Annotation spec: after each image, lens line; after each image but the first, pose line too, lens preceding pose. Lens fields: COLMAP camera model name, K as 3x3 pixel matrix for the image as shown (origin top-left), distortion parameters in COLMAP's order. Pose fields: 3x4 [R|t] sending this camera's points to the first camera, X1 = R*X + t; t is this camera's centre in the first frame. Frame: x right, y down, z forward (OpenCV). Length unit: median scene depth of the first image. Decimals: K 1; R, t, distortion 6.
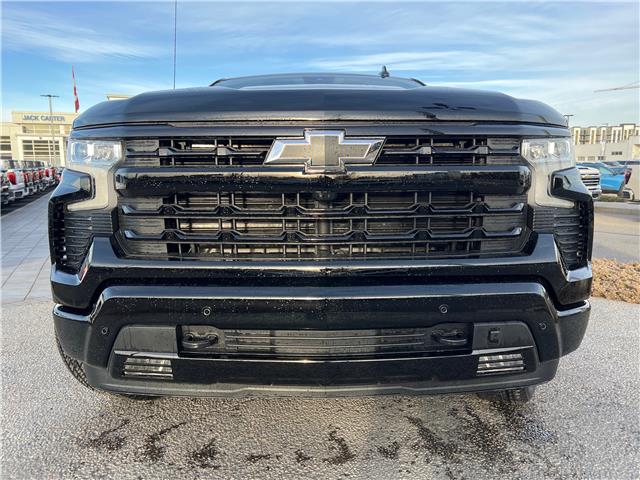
lens RADIAL K [[490.2, 0, 321.3], [0, 490.2, 244.7], [0, 0, 1]] dist [0.047156, -0.055409]
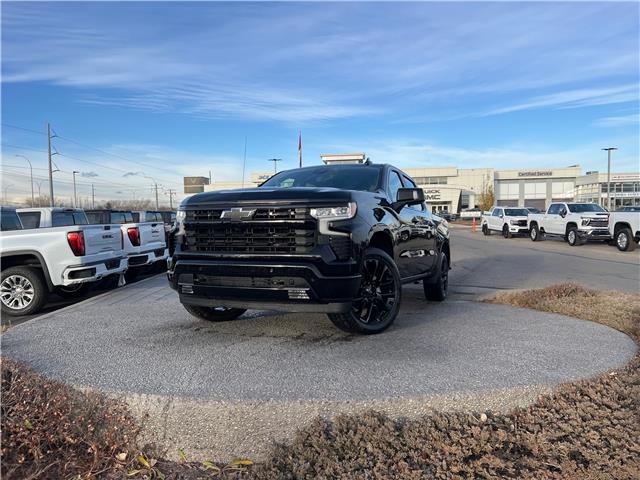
lens RADIAL K [[490.2, 0, 321.1], [0, 490.2, 239.7], [0, 0, 1]] dist [0.047156, -0.055409]
pose [[0.911637, 0.005082, -0.410966, 1.567367], [-0.046813, 0.994700, -0.091544, 0.190158], [0.408322, 0.102694, 0.907043, -1.338974]]
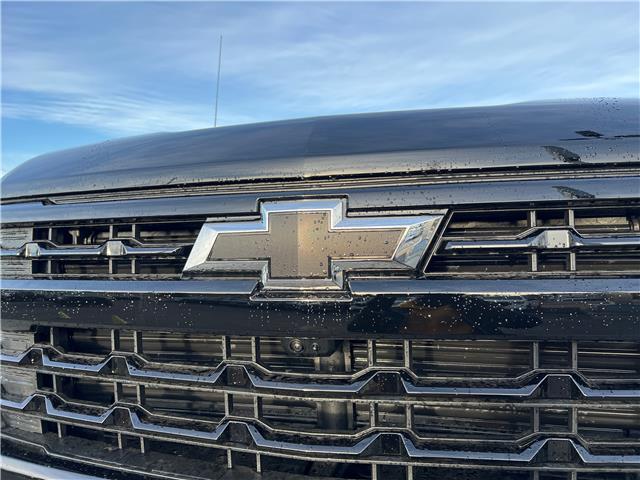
lens RADIAL K [[531.7, 0, 321.4], [0, 531.7, 237.4], [0, 0, 1]] dist [0.004241, -0.006594]
pose [[0.959822, -0.018369, -0.280008, 0.147225], [-0.027230, 0.987049, -0.158090, -0.115929], [0.279286, 0.159363, 0.946891, 0.523170]]
